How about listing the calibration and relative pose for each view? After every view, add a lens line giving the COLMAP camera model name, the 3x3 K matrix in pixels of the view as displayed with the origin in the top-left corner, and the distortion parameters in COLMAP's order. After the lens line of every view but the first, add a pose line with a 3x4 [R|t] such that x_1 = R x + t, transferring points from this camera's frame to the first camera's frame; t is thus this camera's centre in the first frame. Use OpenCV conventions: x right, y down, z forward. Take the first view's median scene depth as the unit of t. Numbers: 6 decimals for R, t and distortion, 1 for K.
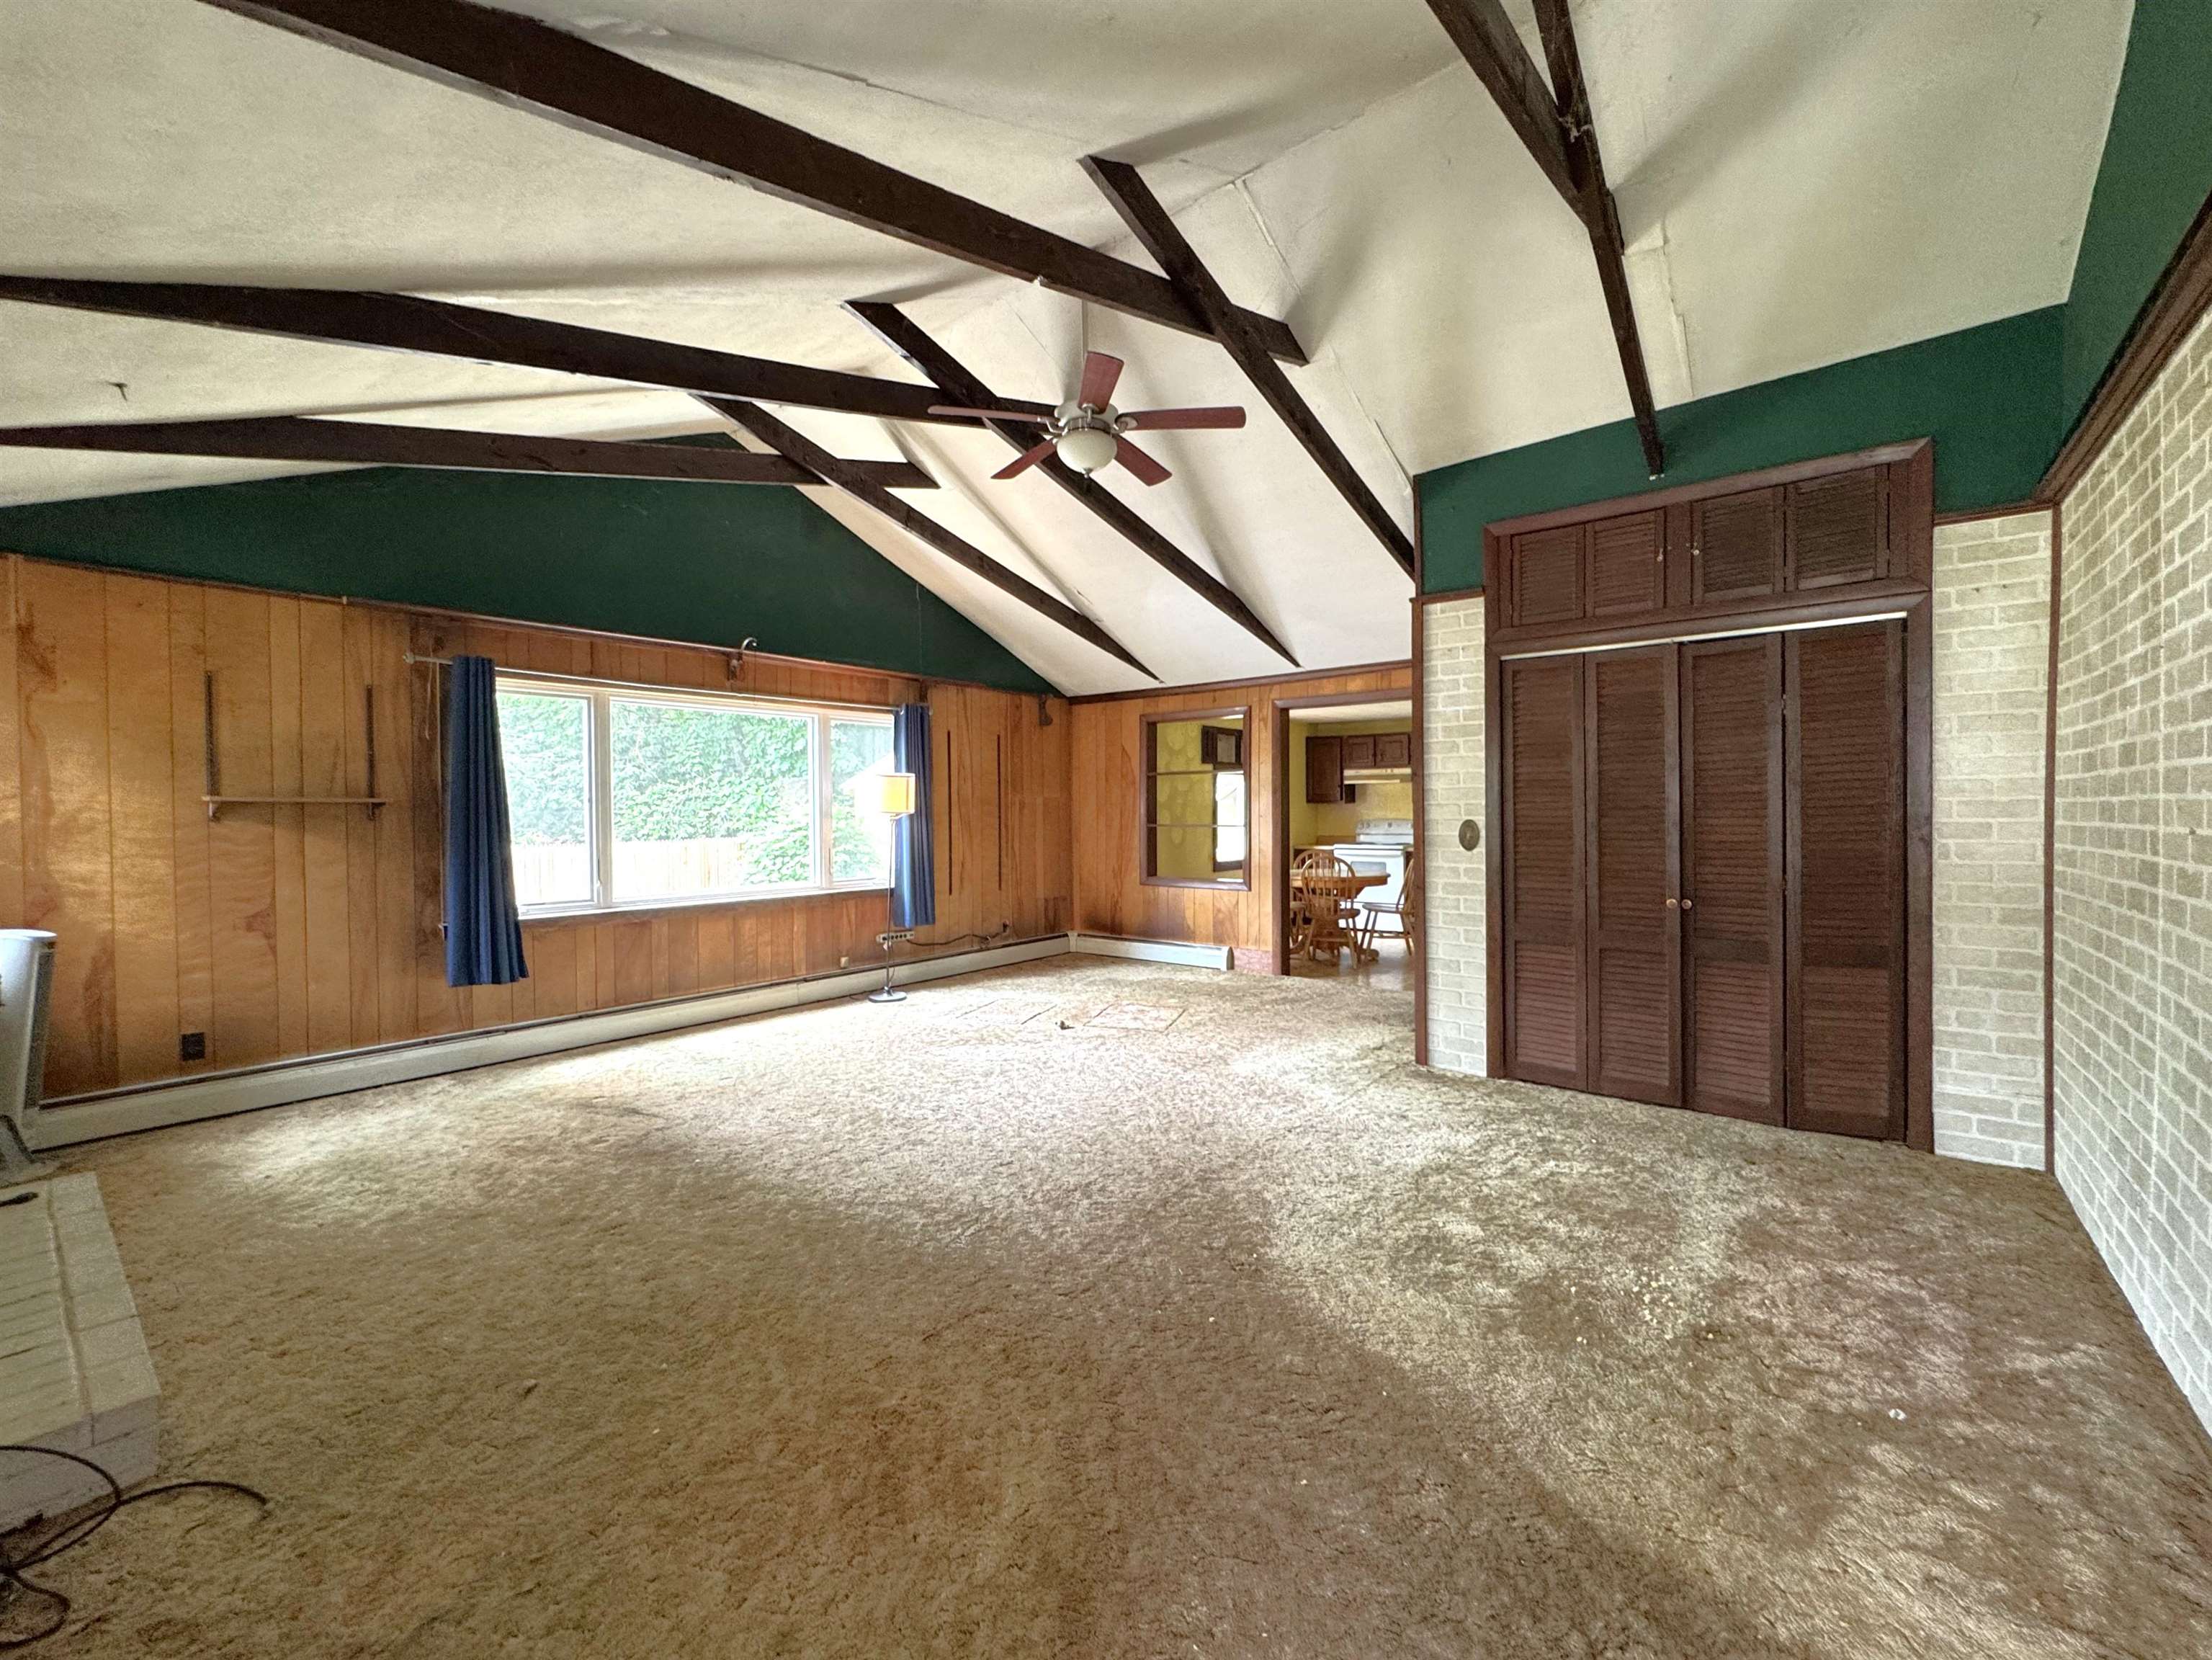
lens RADIAL K [[913.3, 0, 1103.6], [0, 913.3, 822.4], [0, 0, 1]] dist [-0.000832, 0.000377]
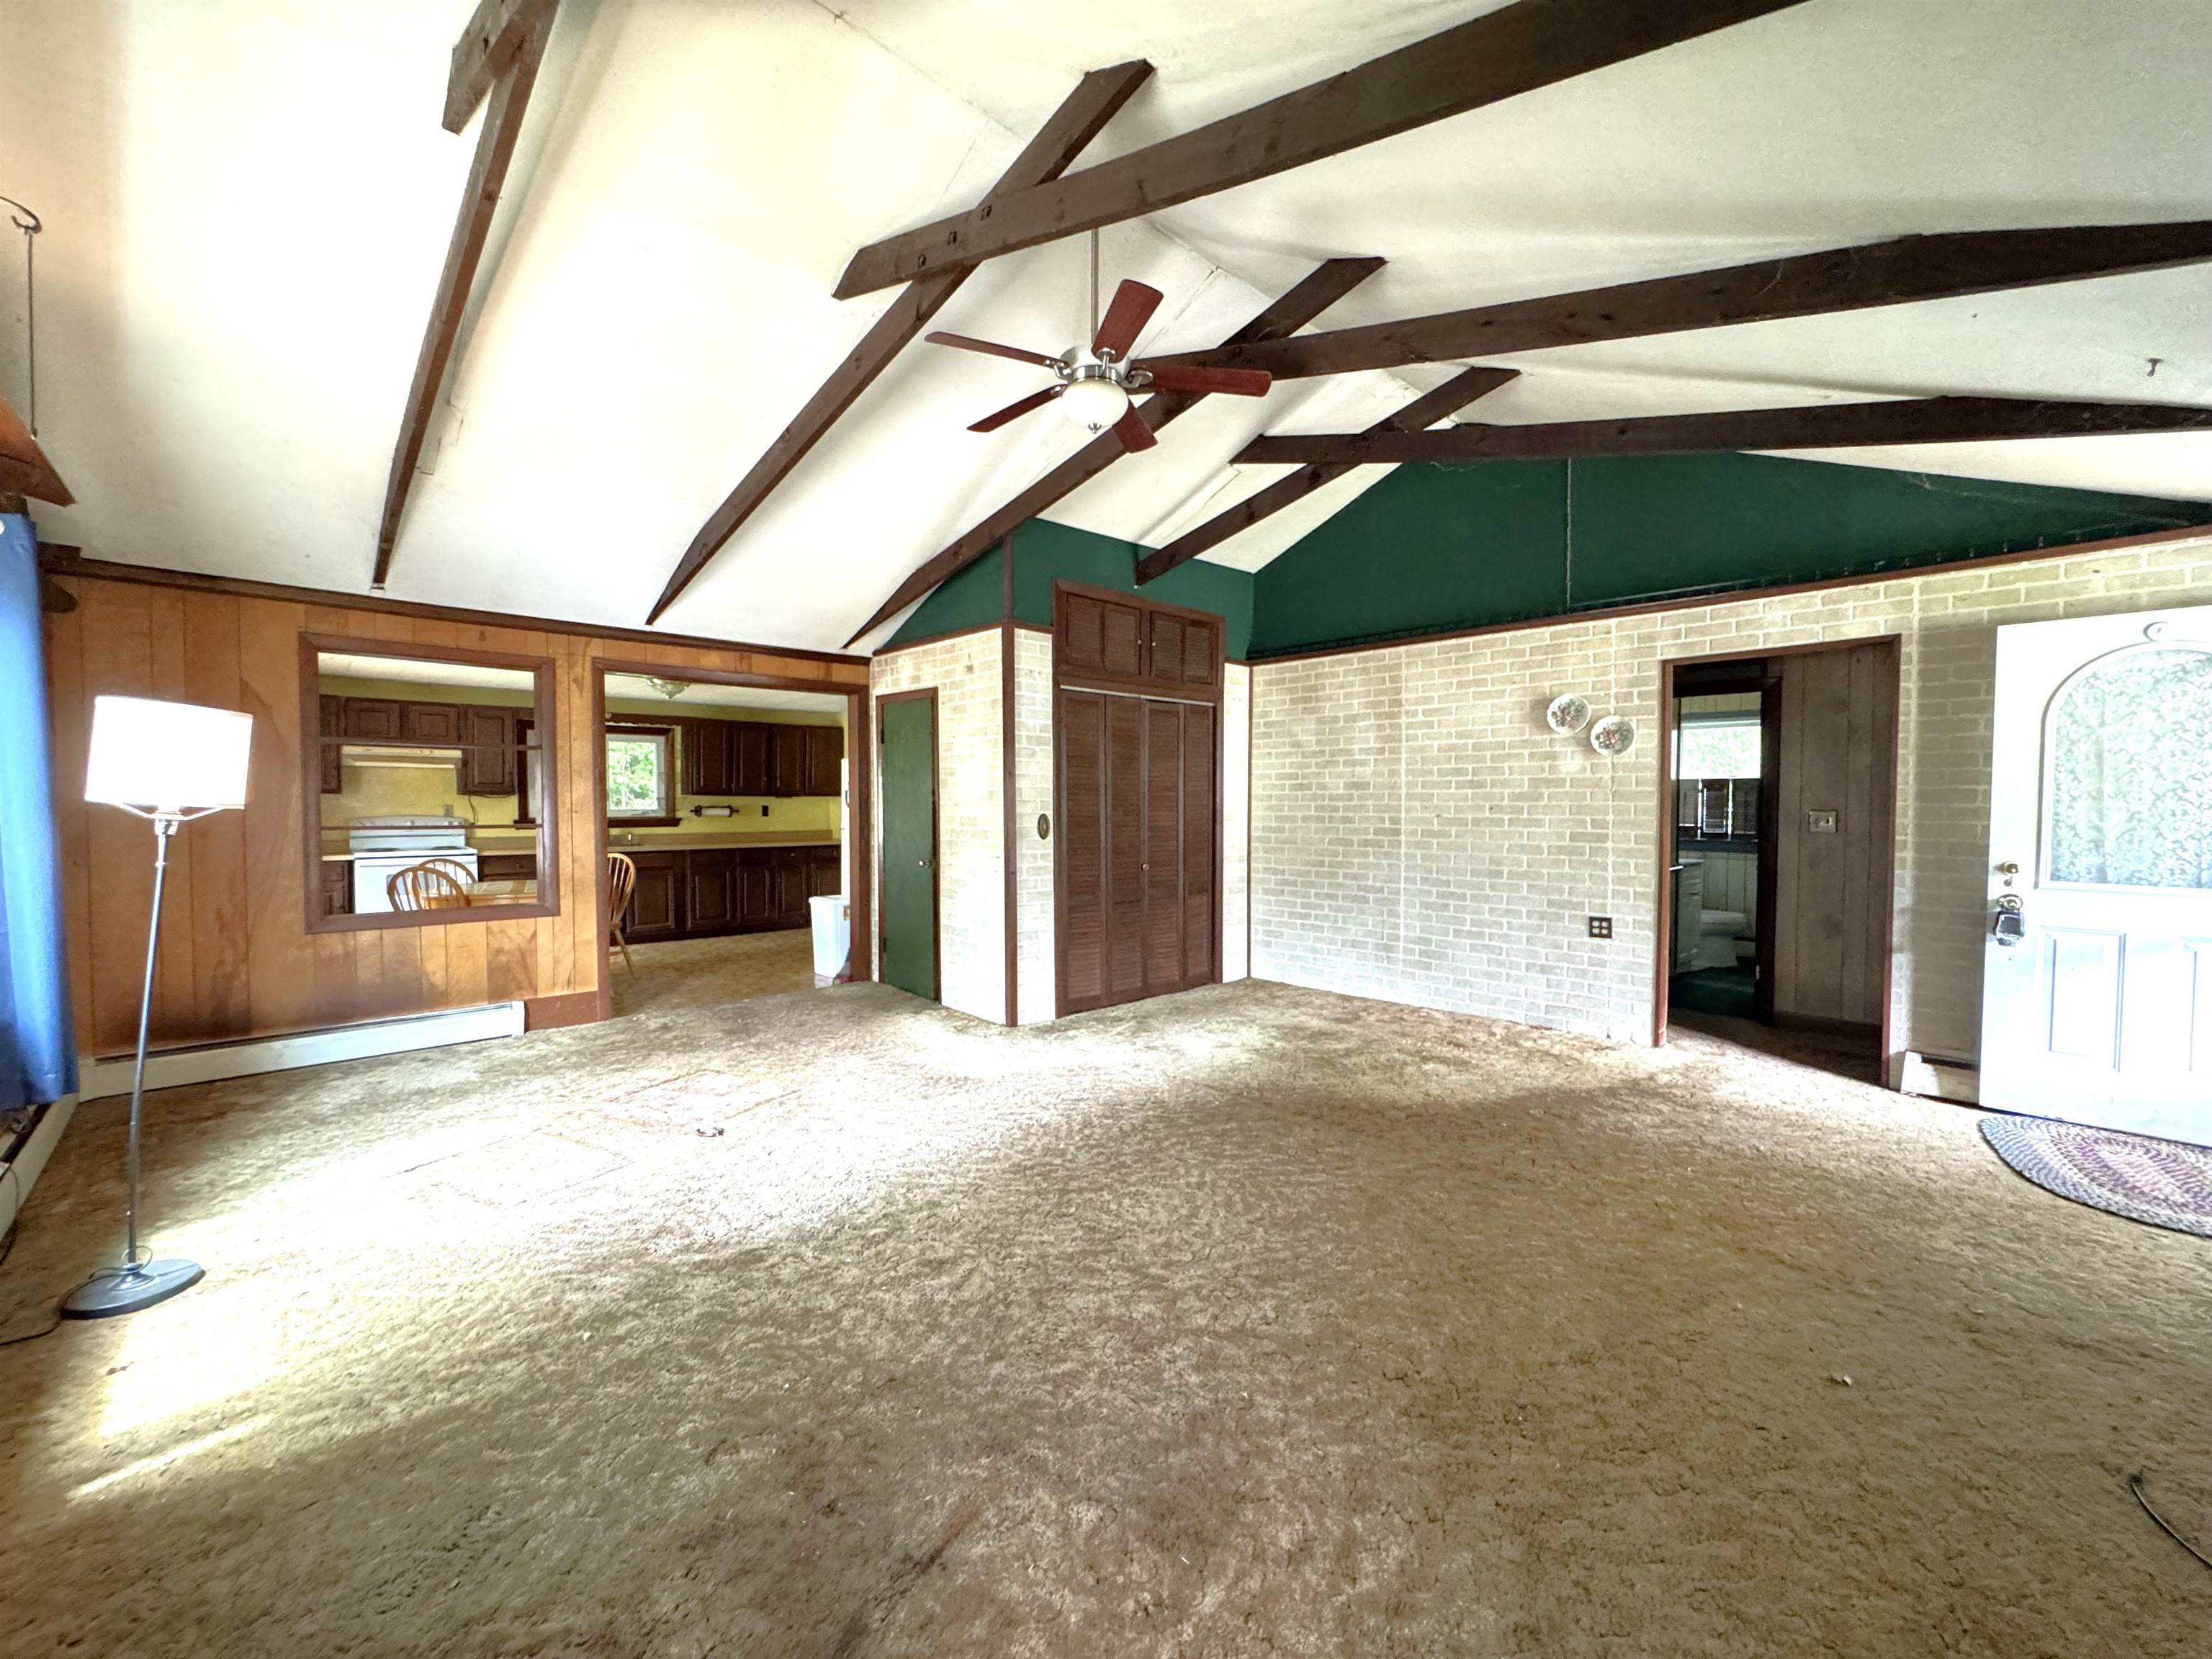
lens RADIAL K [[892.9, 0, 1106.0], [0, 892.9, 829.5], [0, 0, 1]] dist [-0.000384, 0.000082]
pose [[0.132997, -0.021860, 0.990875, -0.774165], [0.009726, 0.999737, 0.020750, -0.005920], [-0.991069, 0.006877, 0.133175, 0.758637]]
